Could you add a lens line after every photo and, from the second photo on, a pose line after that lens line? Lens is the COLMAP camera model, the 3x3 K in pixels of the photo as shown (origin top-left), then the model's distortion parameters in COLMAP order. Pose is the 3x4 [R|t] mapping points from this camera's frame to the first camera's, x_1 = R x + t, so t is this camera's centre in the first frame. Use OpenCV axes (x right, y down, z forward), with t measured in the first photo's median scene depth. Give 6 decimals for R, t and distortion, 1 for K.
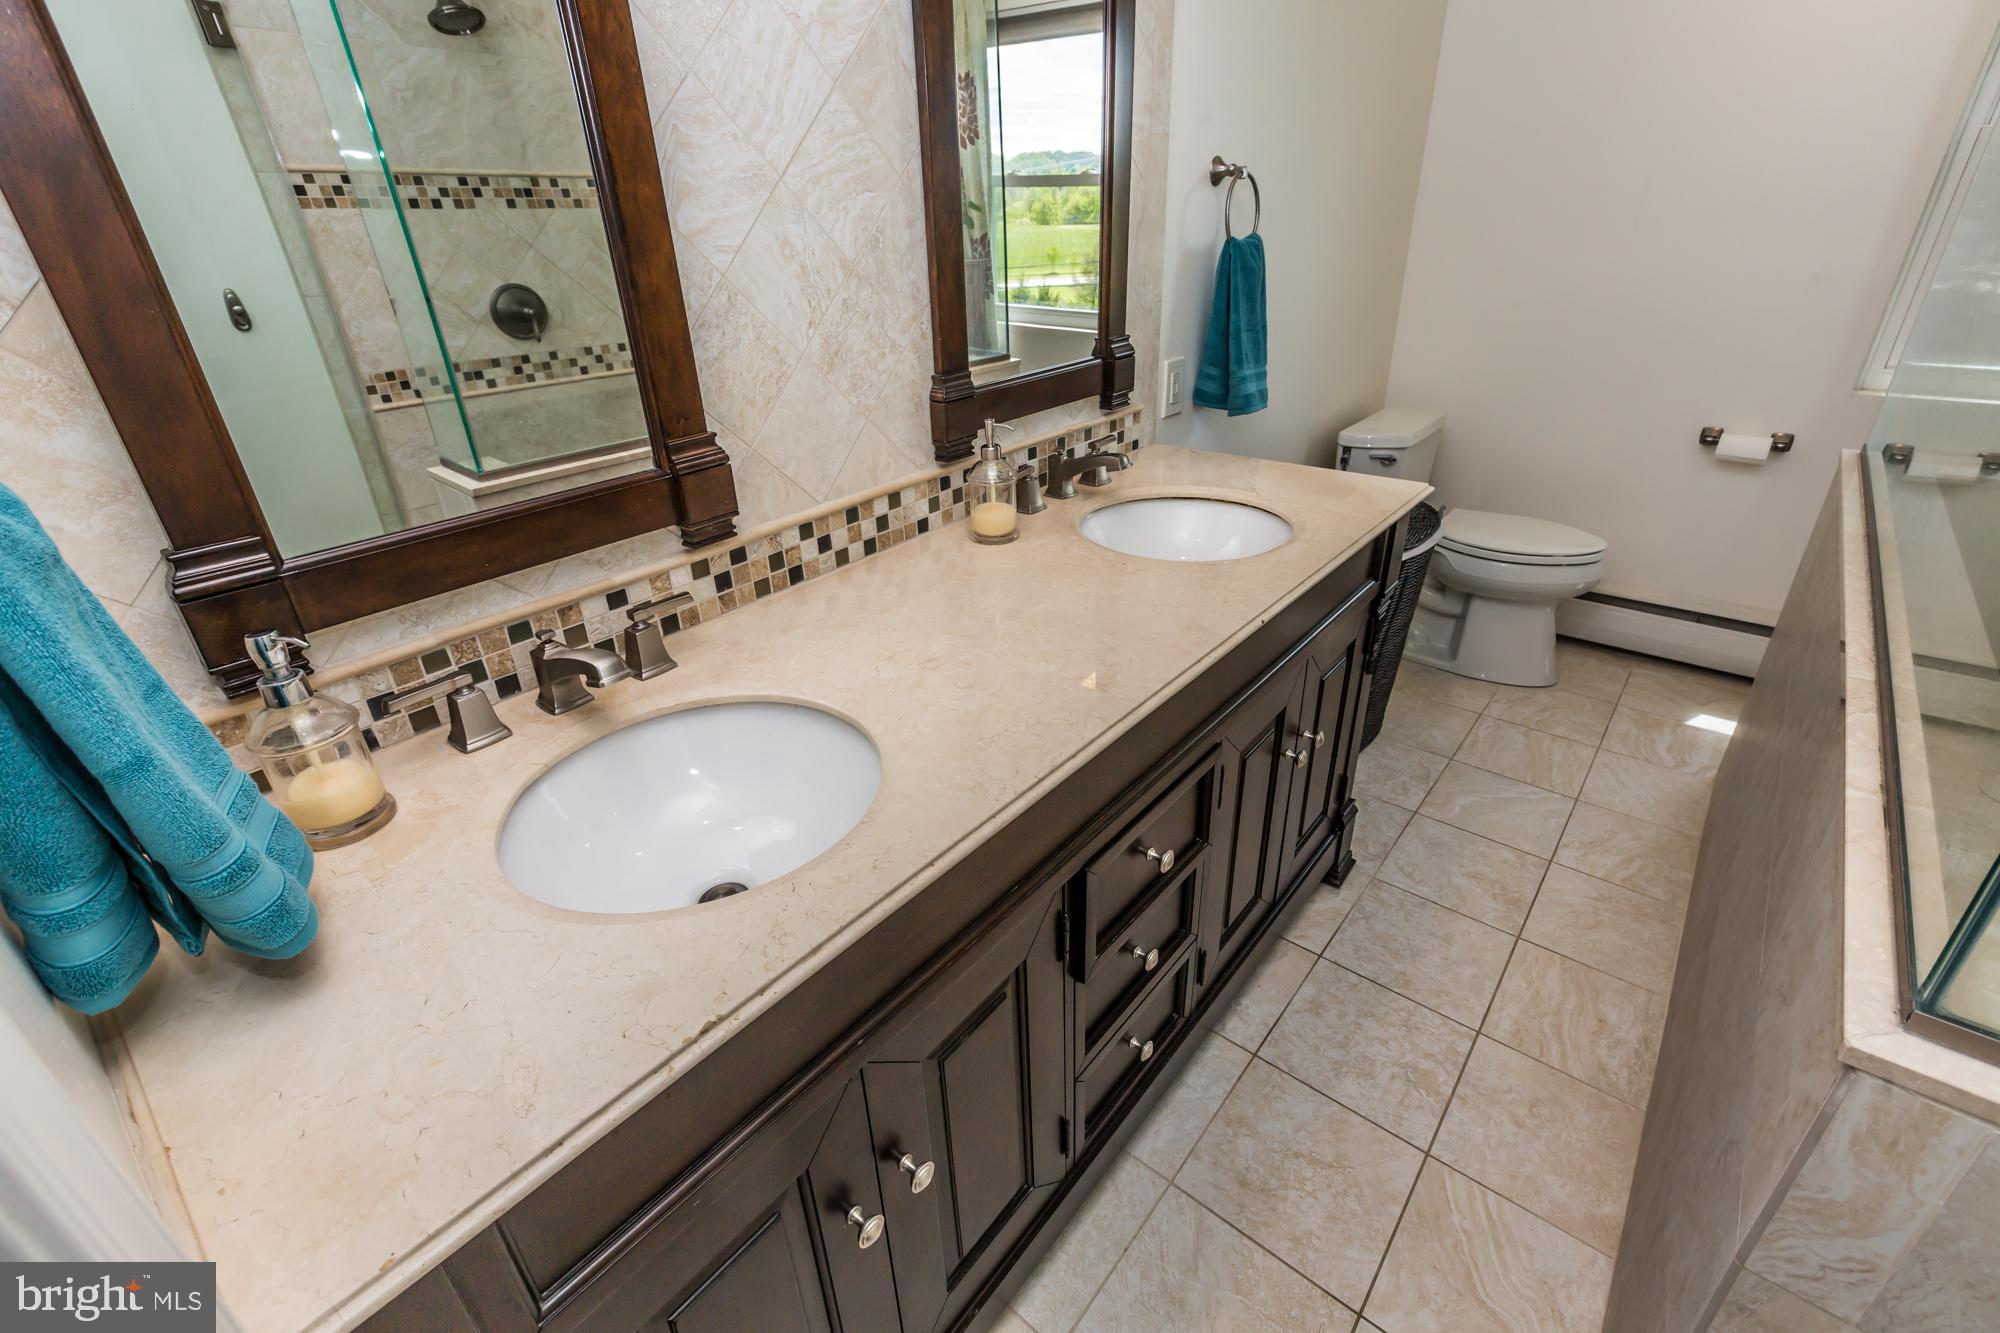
lens RADIAL K [[904.5, 0, 995.4], [0, 904.5, 660.7], [0, 0, 1]] dist [0.001179, -0.001341]
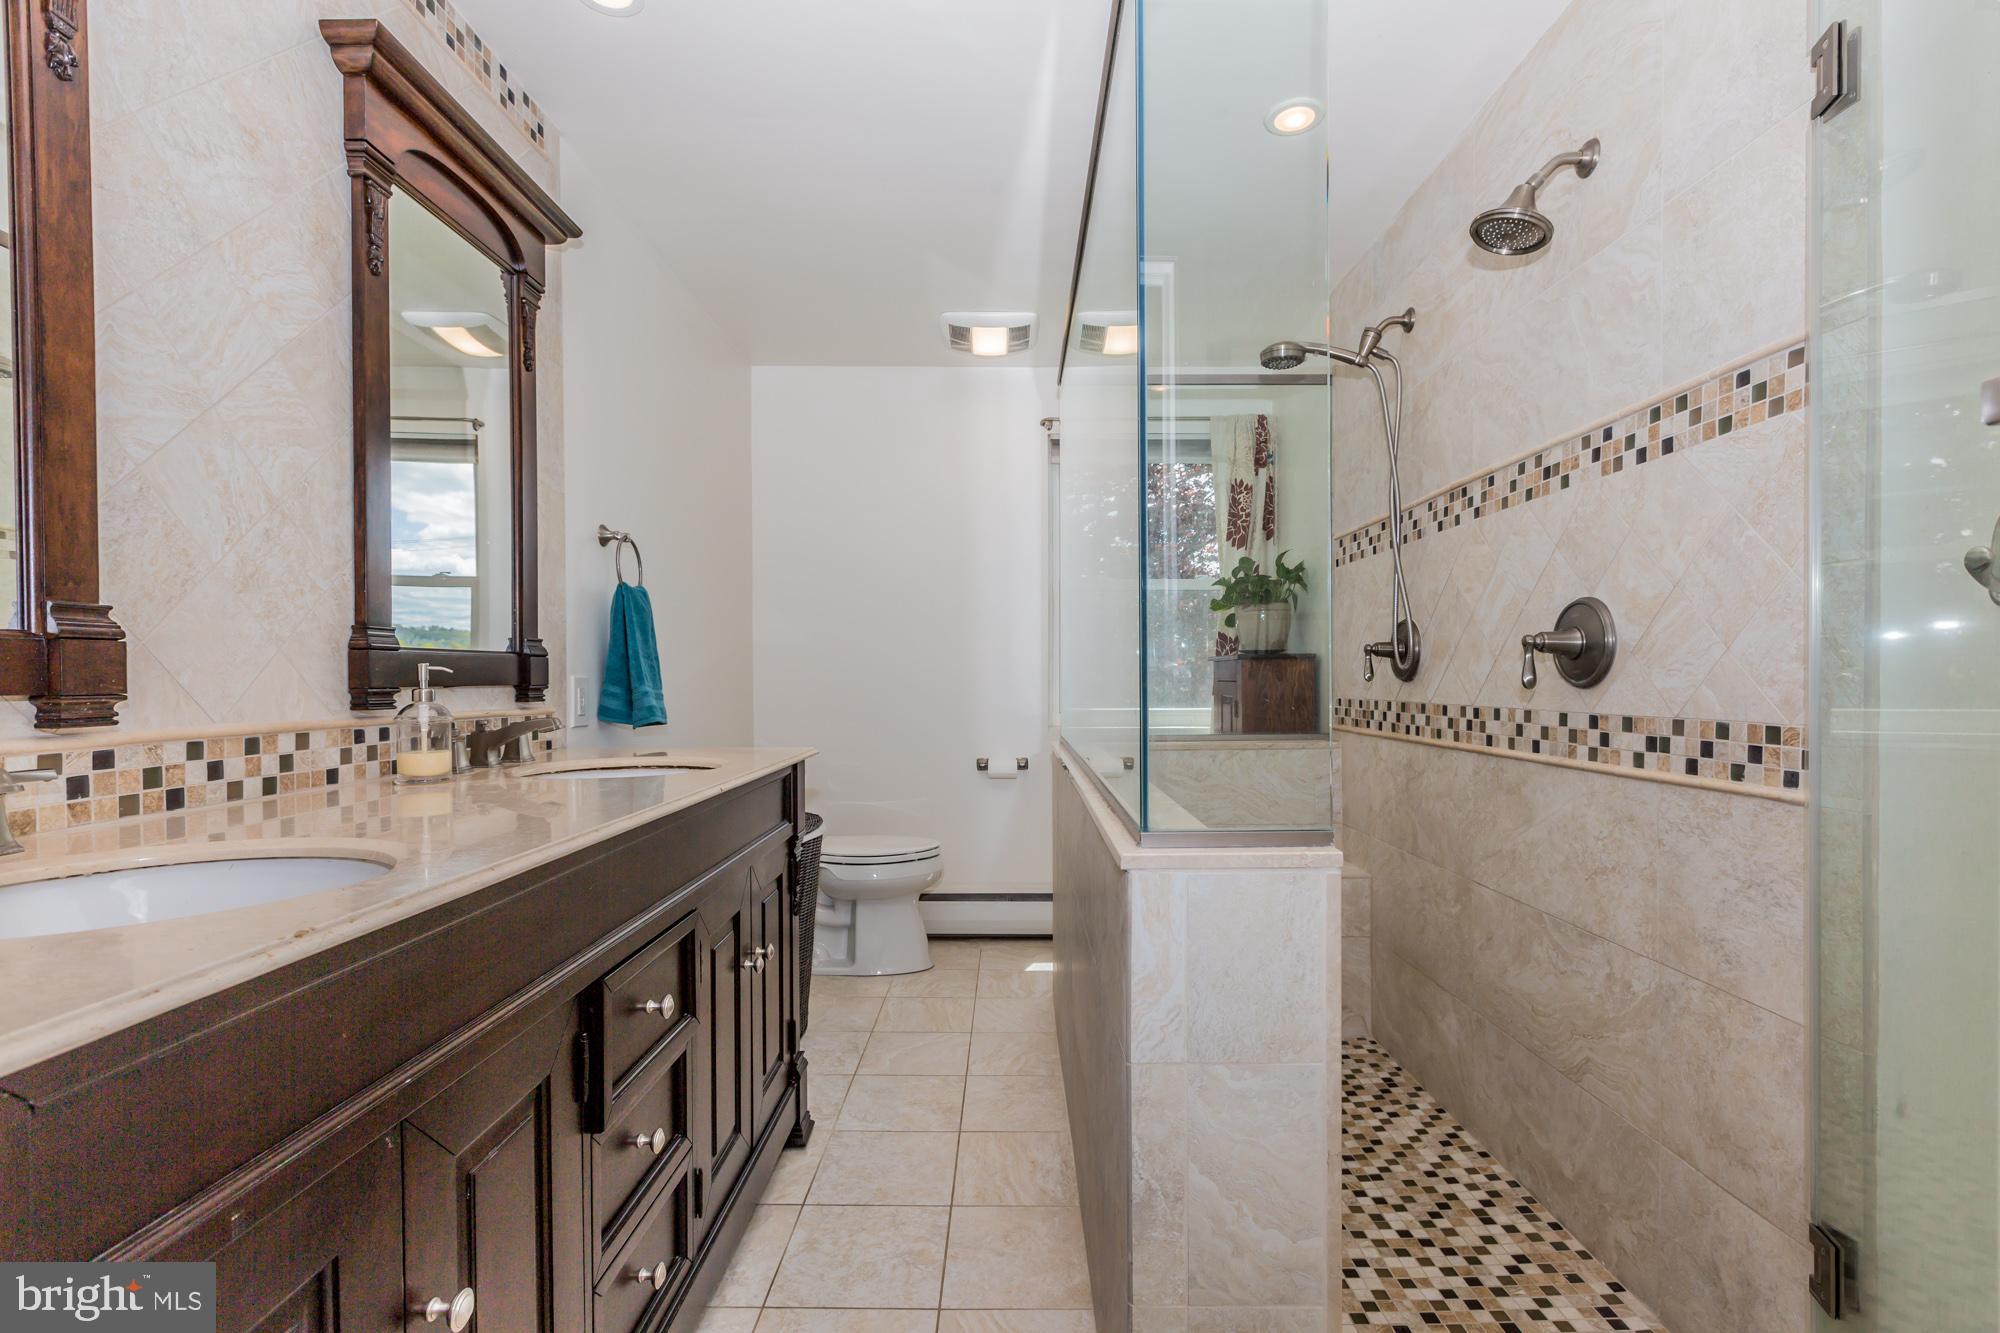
lens RADIAL K [[904.5, 0, 1029.0], [0, 904.5, 674.8], [0, 0, 1]] dist [0.001179, -0.001341]
pose [[0.758820, 0.023024, 0.650893, -0.142572], [0.275901, 0.893913, -0.353269, 0.281513], [-0.589975, 0.447650, 0.671966, -0.096767]]
